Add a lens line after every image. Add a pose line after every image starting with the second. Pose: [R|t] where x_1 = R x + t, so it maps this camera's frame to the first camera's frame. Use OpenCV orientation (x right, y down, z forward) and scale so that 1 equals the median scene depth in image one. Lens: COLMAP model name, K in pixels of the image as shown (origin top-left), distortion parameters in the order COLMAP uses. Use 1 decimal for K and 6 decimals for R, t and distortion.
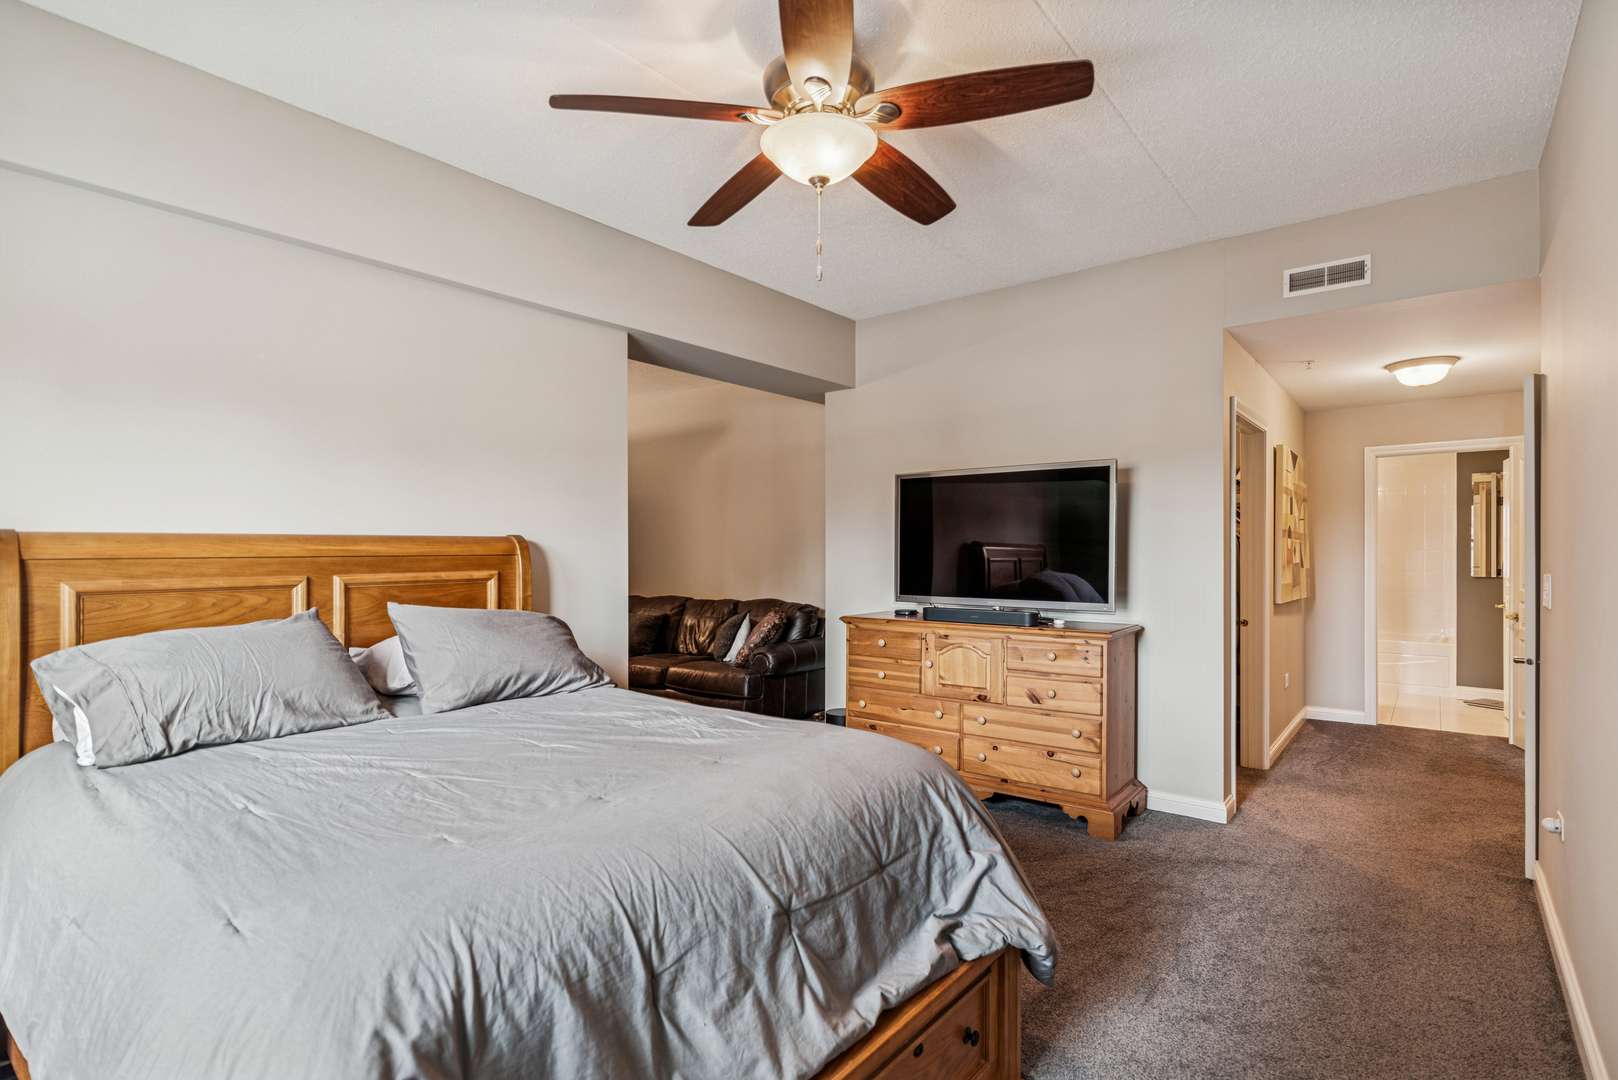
lens RADIAL K [[794.6, 0, 808.4], [0, 794.6, 546.3], [0, 0, 1]] dist [0.003293, 0.001502]
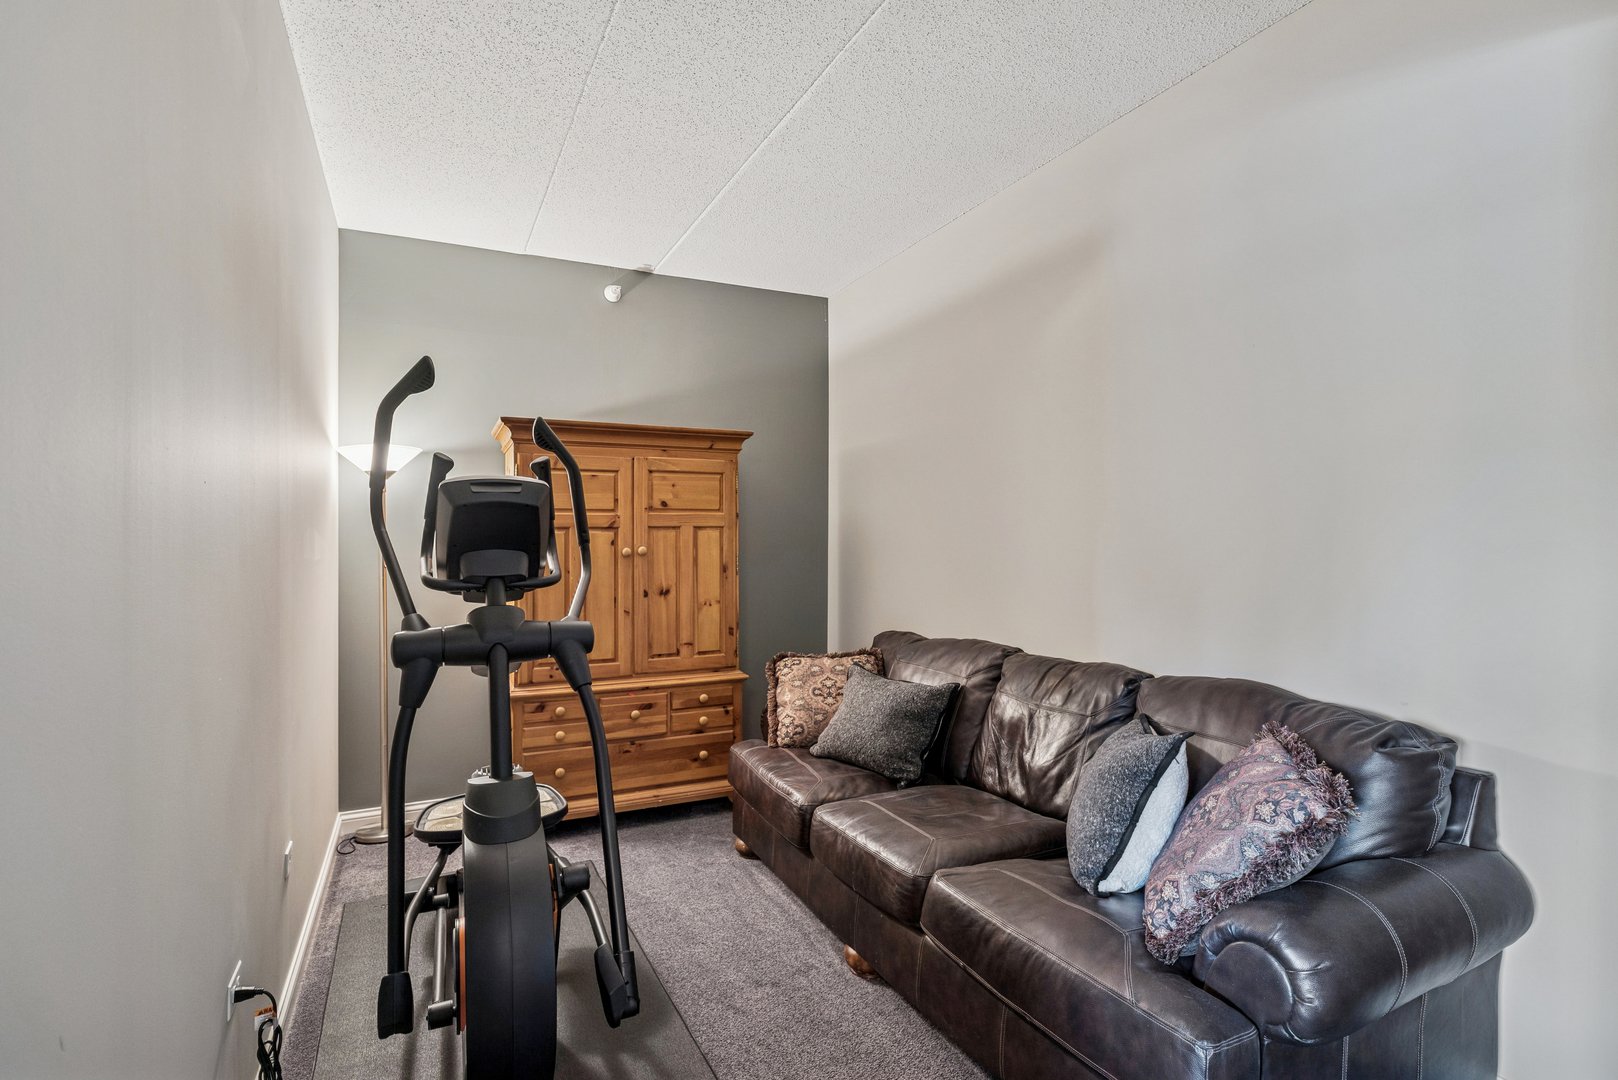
lens RADIAL K [[794.6, 0, 813.6], [0, 794.6, 545.3], [0, 0, 1]] dist [0.003293, 0.001502]
pose [[0.901453, 0.000172, -0.432878, -0.064549], [0.002143, 0.999986, 0.004861, 0.007004], [0.432872, -0.005309, 0.901440, 0.597707]]
